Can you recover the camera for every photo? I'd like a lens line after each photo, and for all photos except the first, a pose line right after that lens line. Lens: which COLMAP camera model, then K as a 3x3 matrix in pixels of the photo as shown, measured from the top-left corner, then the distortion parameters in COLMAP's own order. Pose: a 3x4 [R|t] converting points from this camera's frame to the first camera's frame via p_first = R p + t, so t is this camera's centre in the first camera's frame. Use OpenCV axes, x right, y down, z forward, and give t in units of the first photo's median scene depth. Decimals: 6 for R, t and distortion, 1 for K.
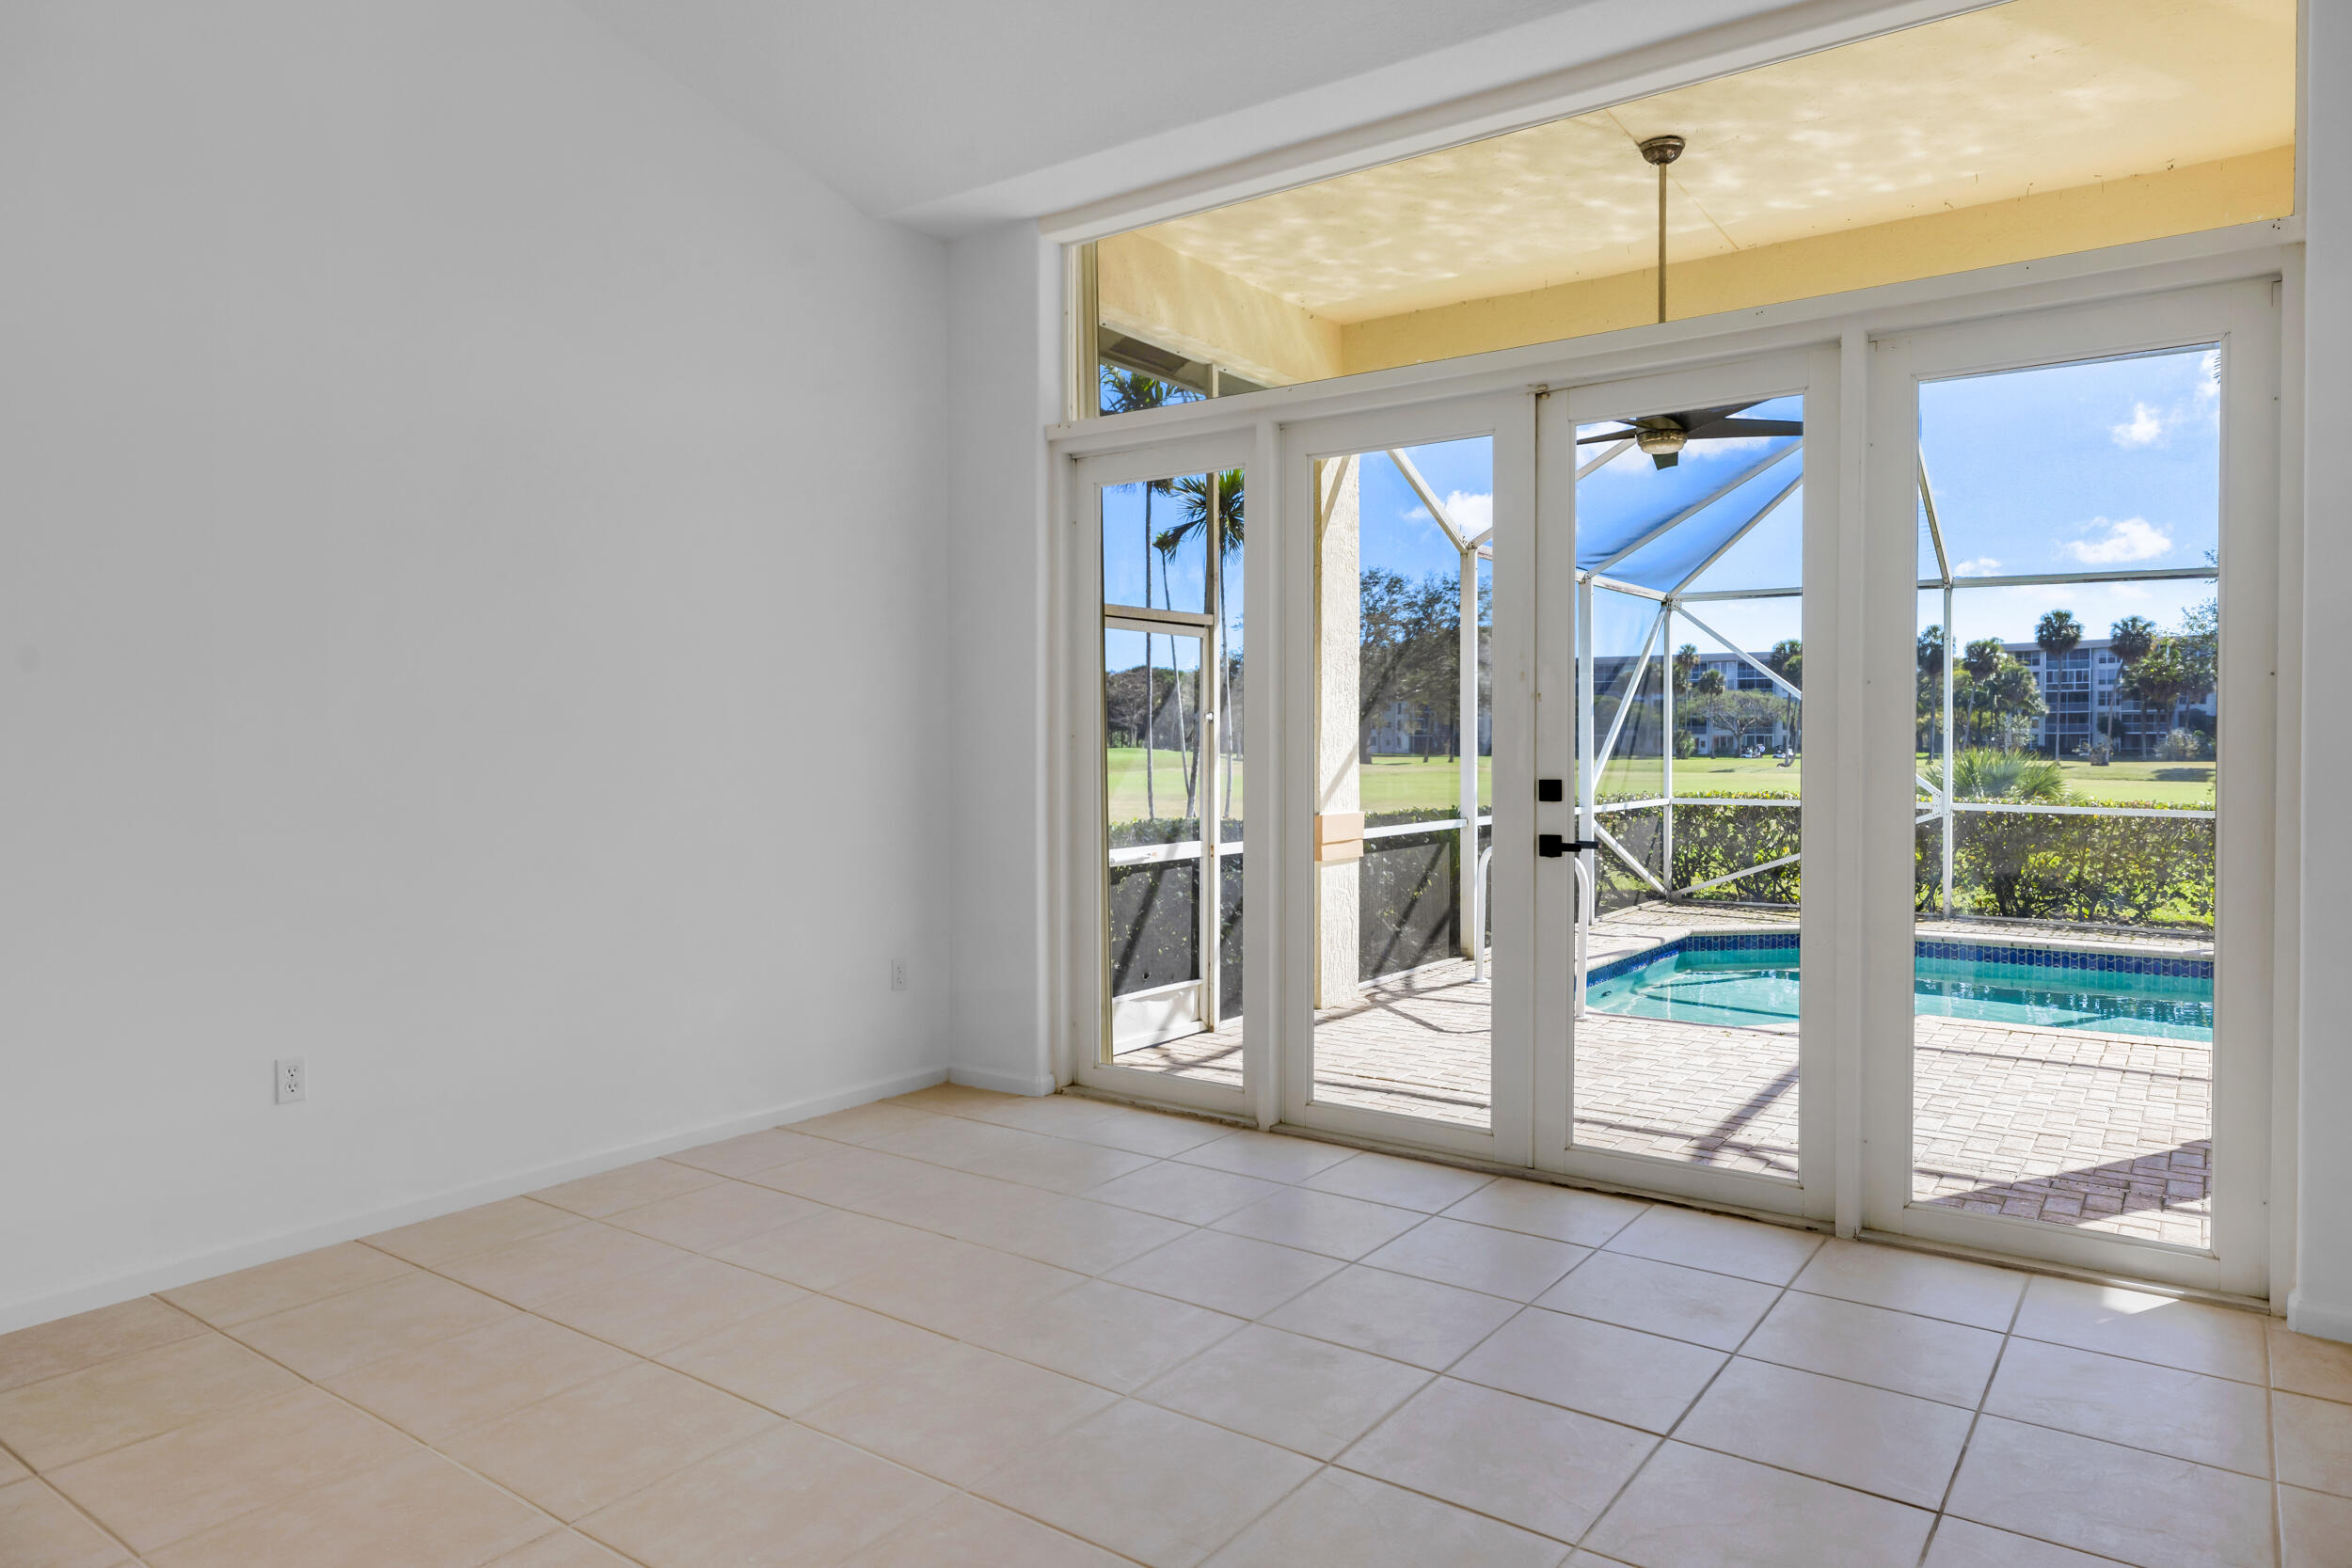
lens RADIAL K [[1446.5, 0, 1171.5], [0, 1446.5, 787.9], [0, 0, 1]] dist [0.004490, 0.000266]
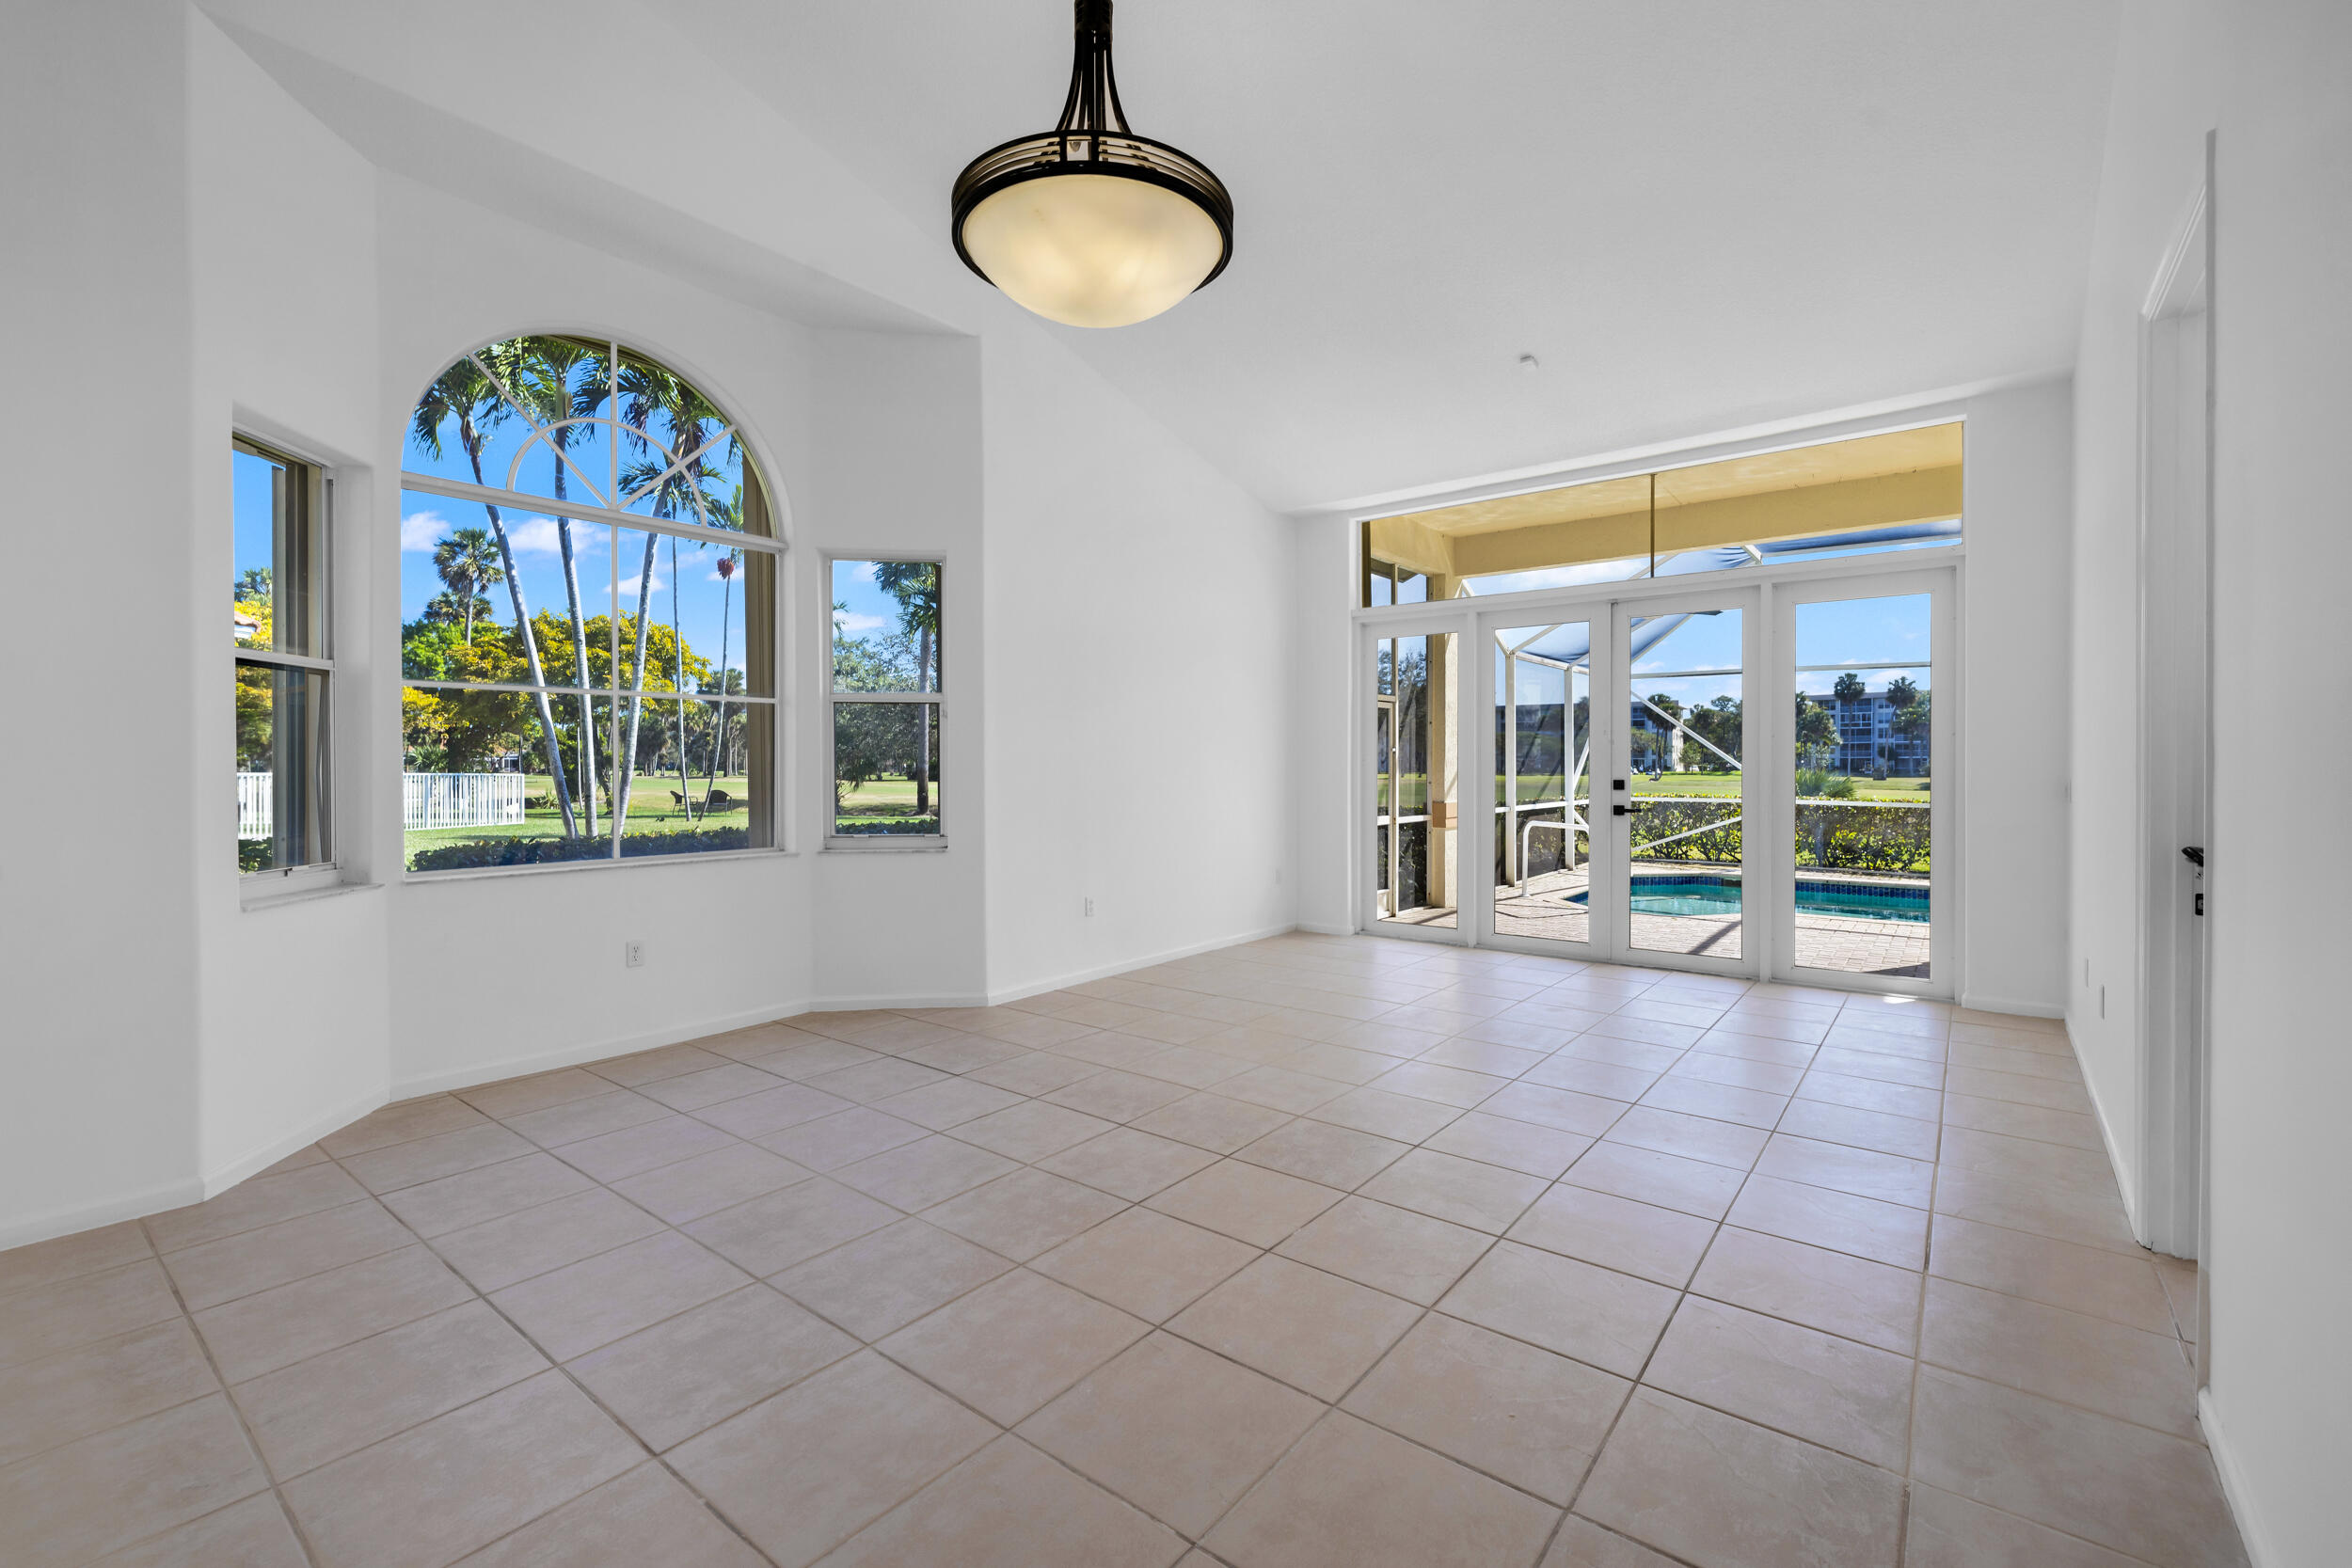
lens RADIAL K [[1003.6, 0, 1176.0], [0, 1003.6, 784.0], [0, 0, 1]] dist [0.006917, 0.000204]
pose [[0.999189, 0.000191, -0.040278, -0.124058], [-0.000673, 0.999929, -0.011933, 0.006820], [0.040273, 0.011950, 0.999117, -0.194377]]
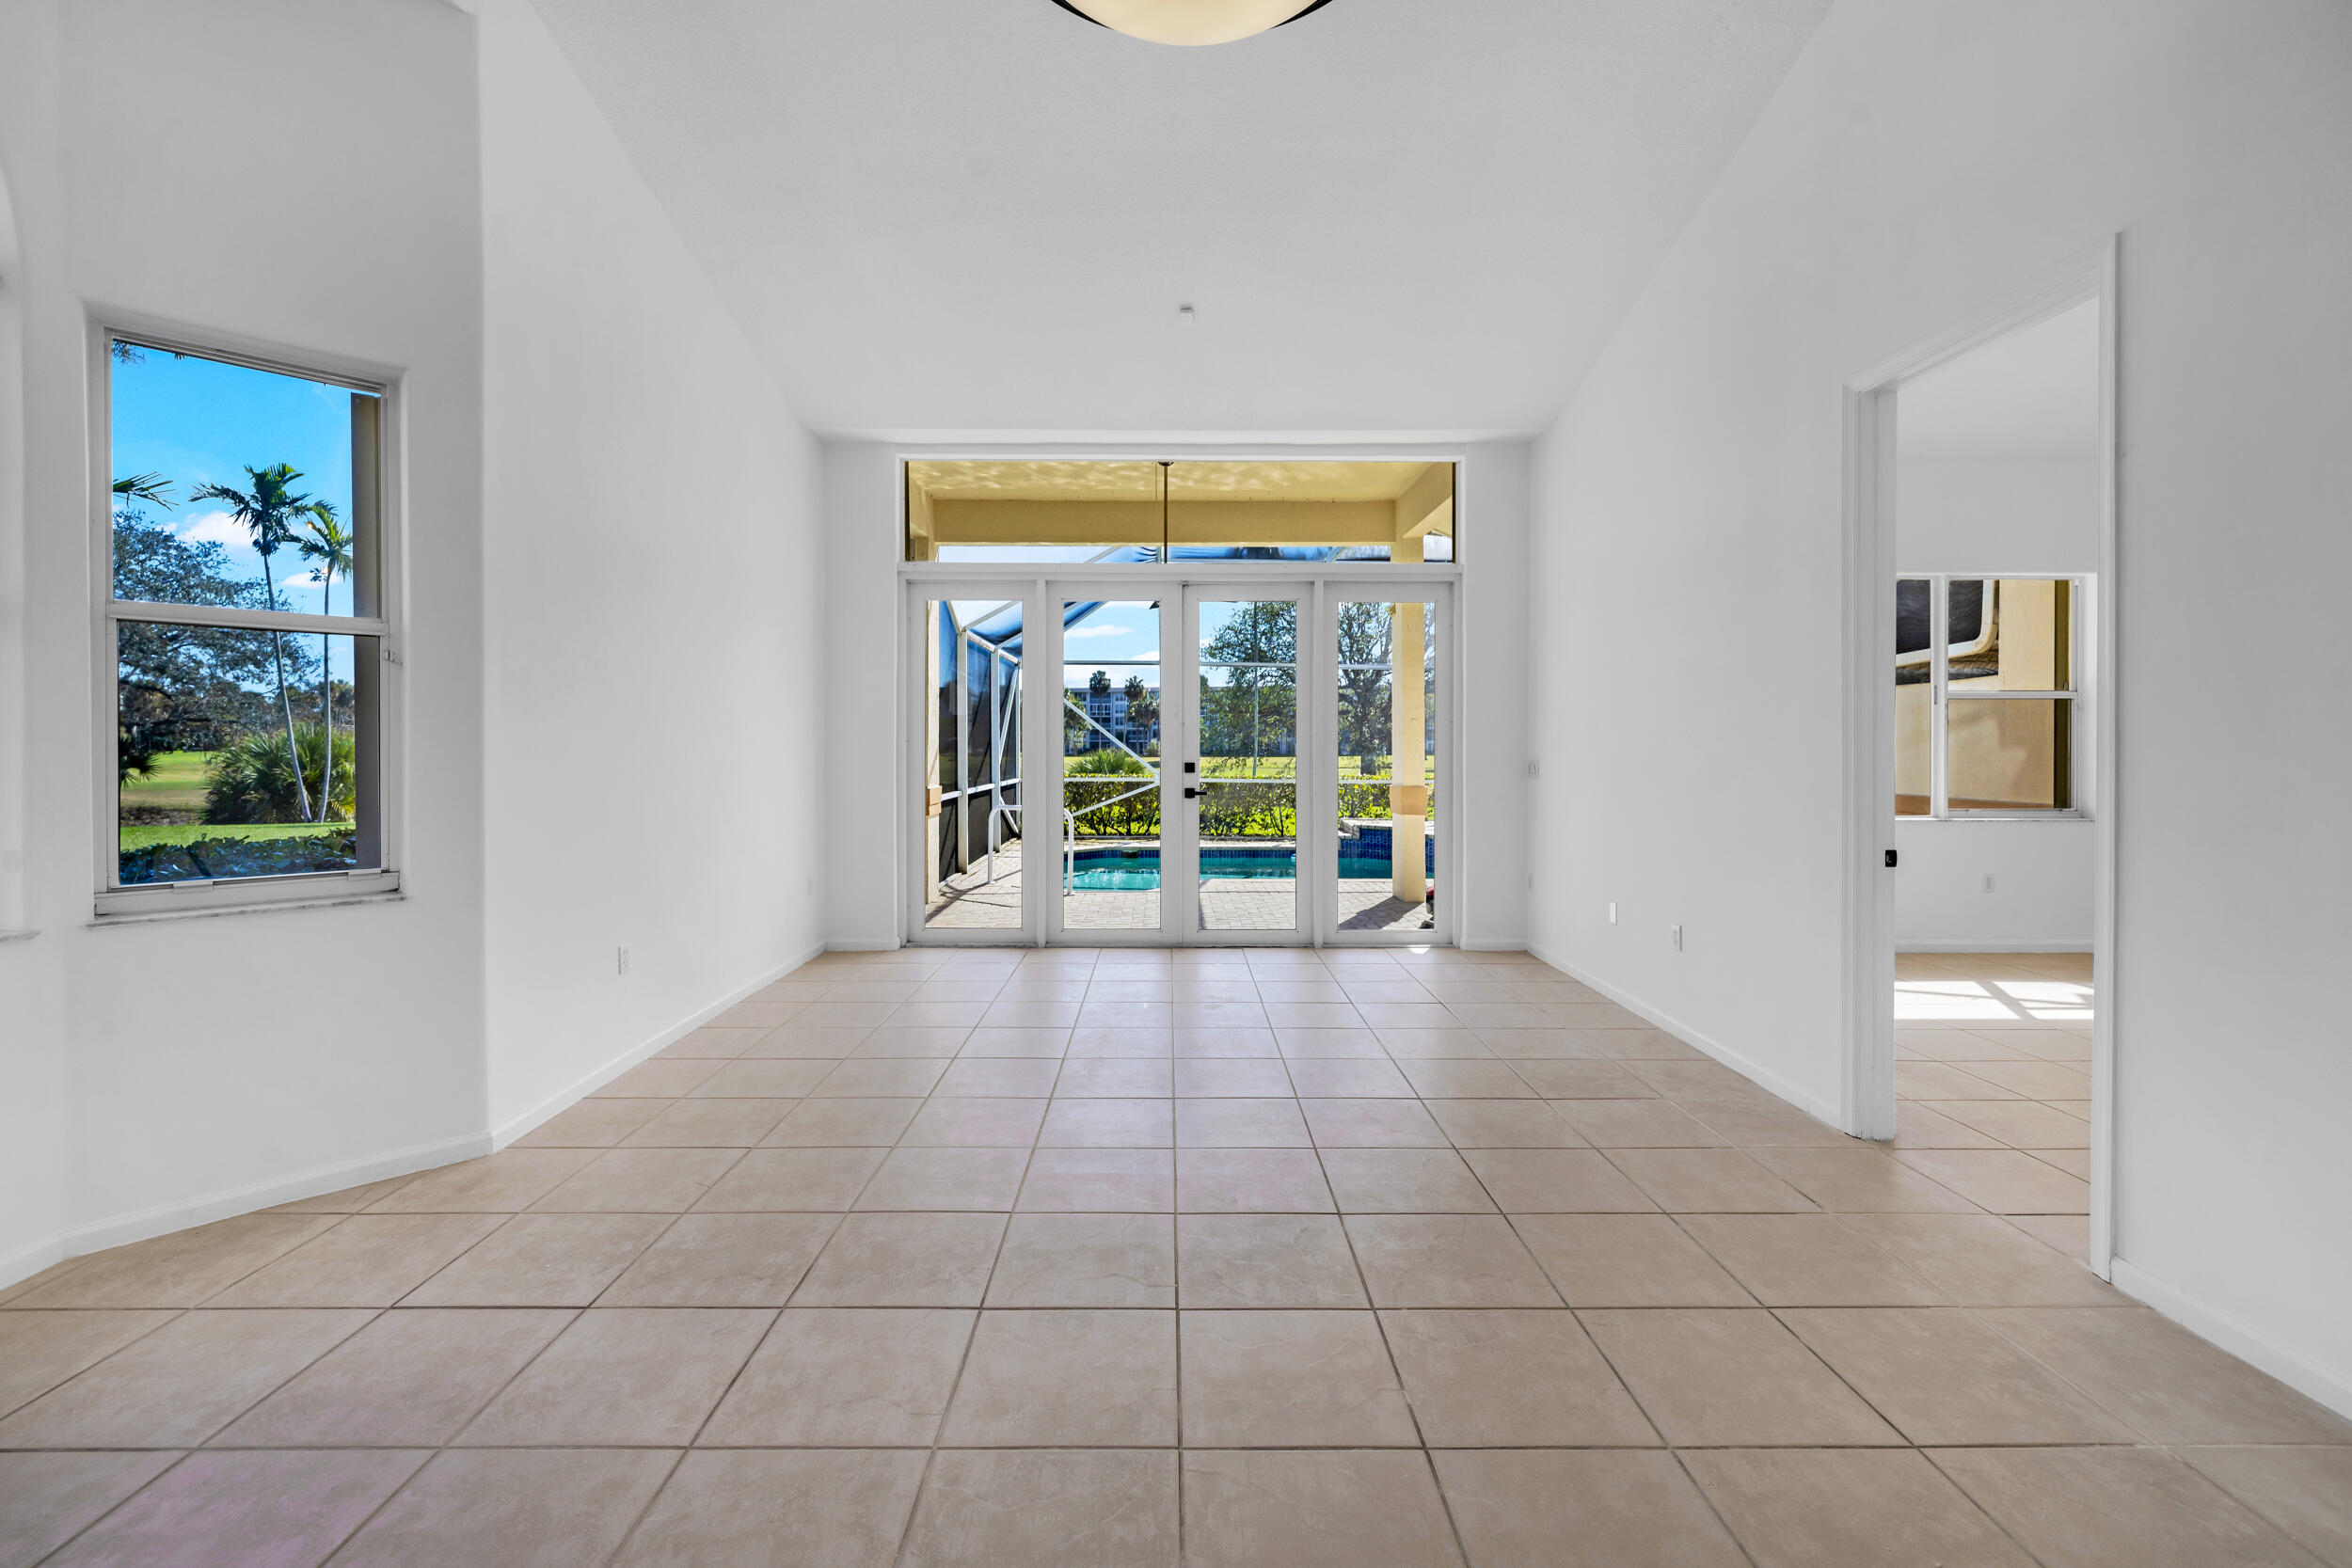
lens RADIAL K [[999.9, 0, 1167.3], [0, 999.9, 773.1], [0, 0, 1]] dist [-0.001258, 0.000103]
pose [[0.807996, -0.013833, 0.589025, -0.235395], [0.016139, 0.999869, 0.001343, 0.002651], [-0.588966, 0.008421, 0.808114, -0.070253]]
